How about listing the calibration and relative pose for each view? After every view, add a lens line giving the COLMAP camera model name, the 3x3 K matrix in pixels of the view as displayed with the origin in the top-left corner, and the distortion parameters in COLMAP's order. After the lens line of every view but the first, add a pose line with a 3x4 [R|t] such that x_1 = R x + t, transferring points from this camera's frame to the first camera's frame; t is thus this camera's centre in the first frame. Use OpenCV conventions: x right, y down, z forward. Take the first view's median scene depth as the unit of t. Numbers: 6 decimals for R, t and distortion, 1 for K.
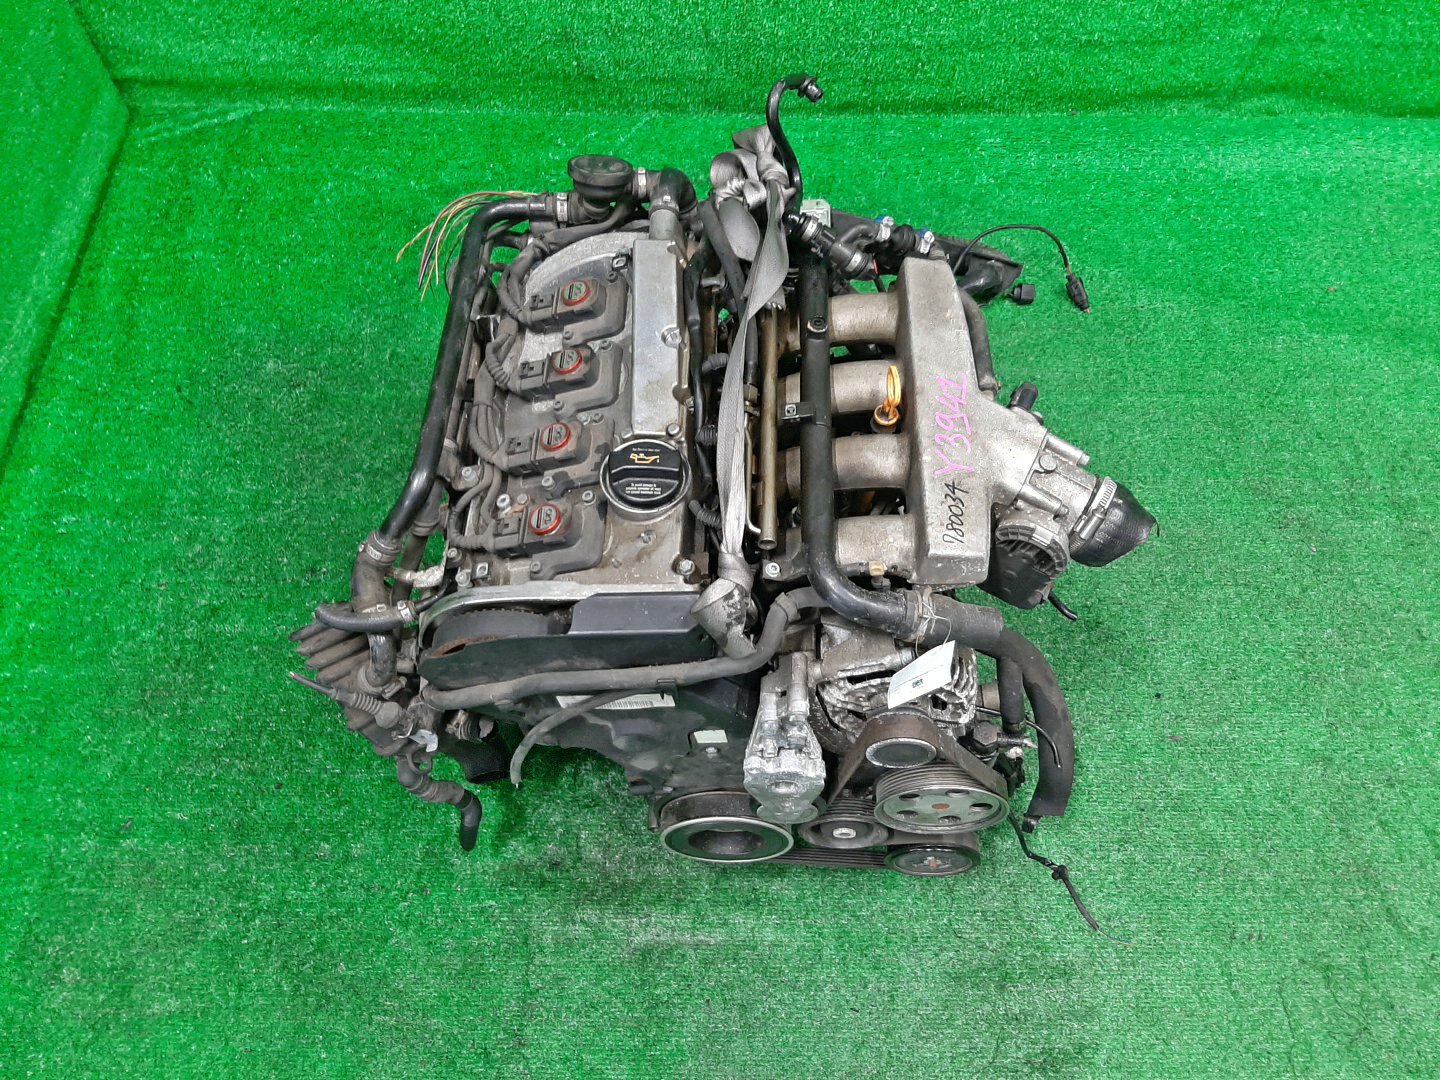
lens RADIAL K [[1091.3, 0, 768.6], [0, 1091.3, 539.8], [0, 0, 1]] dist [0.050185, -0.089485]
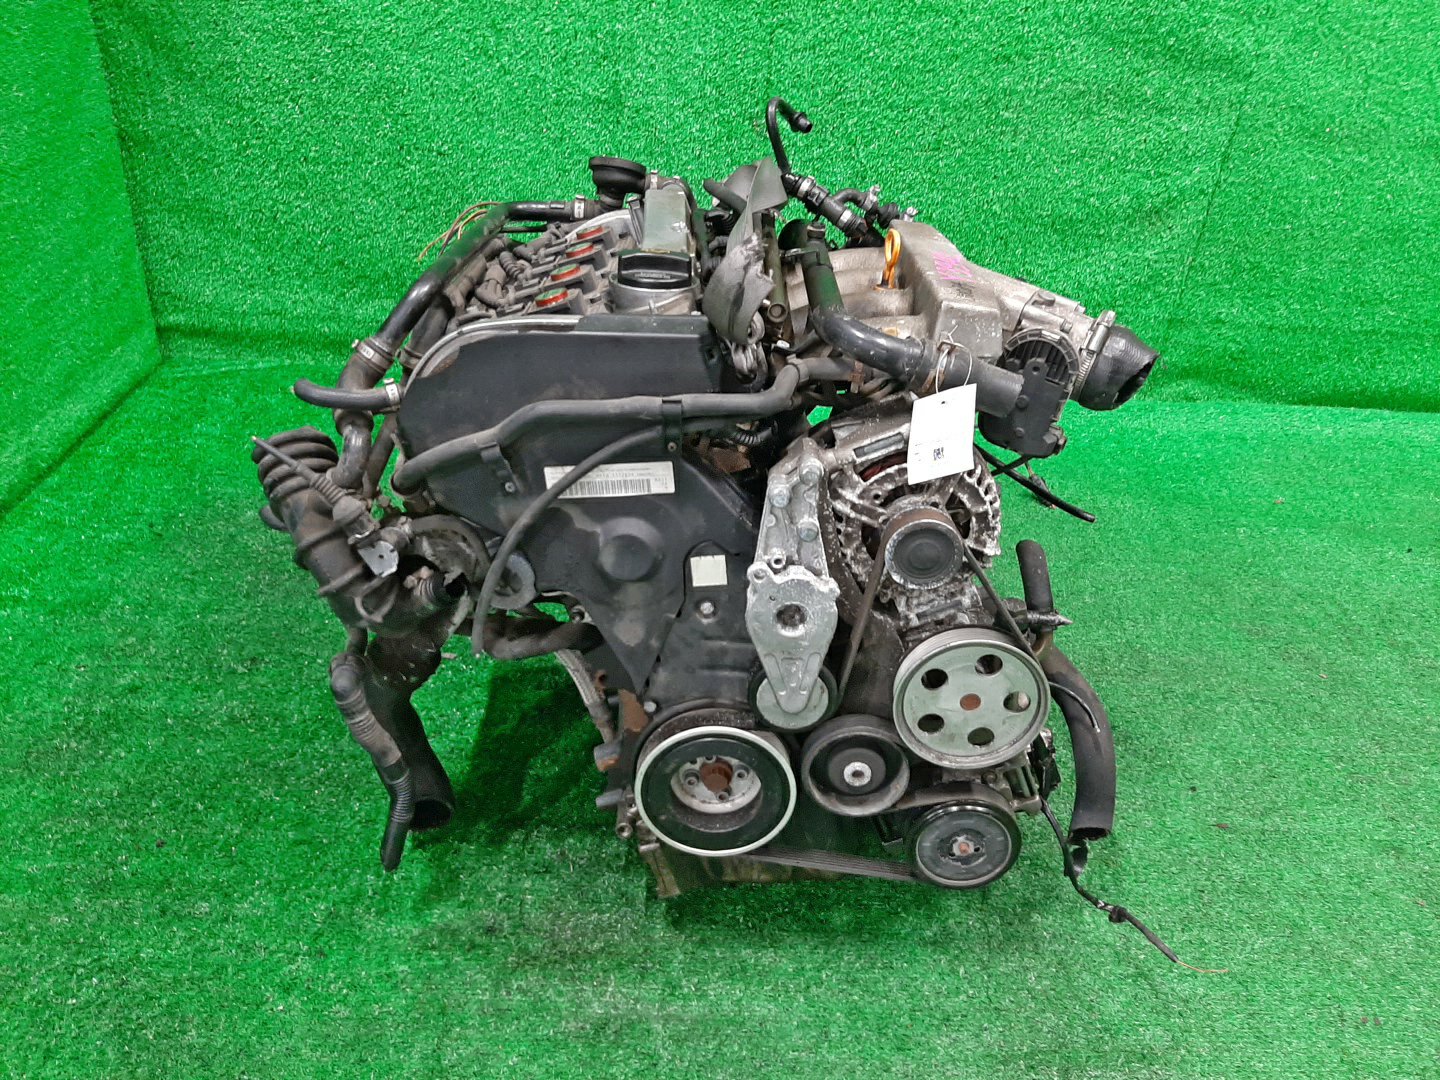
lens RADIAL K [[1089.2, 0, 763.4], [0, 1089.2, 540.8], [0, 0, 1]] dist [0.046097, -0.076992]
pose [[0.999182, 0.017580, 0.036419, -0.030308], [0.002529, 0.871636, -0.490147, 0.439610], [-0.040362, 0.489839, 0.870878, 0.159628]]
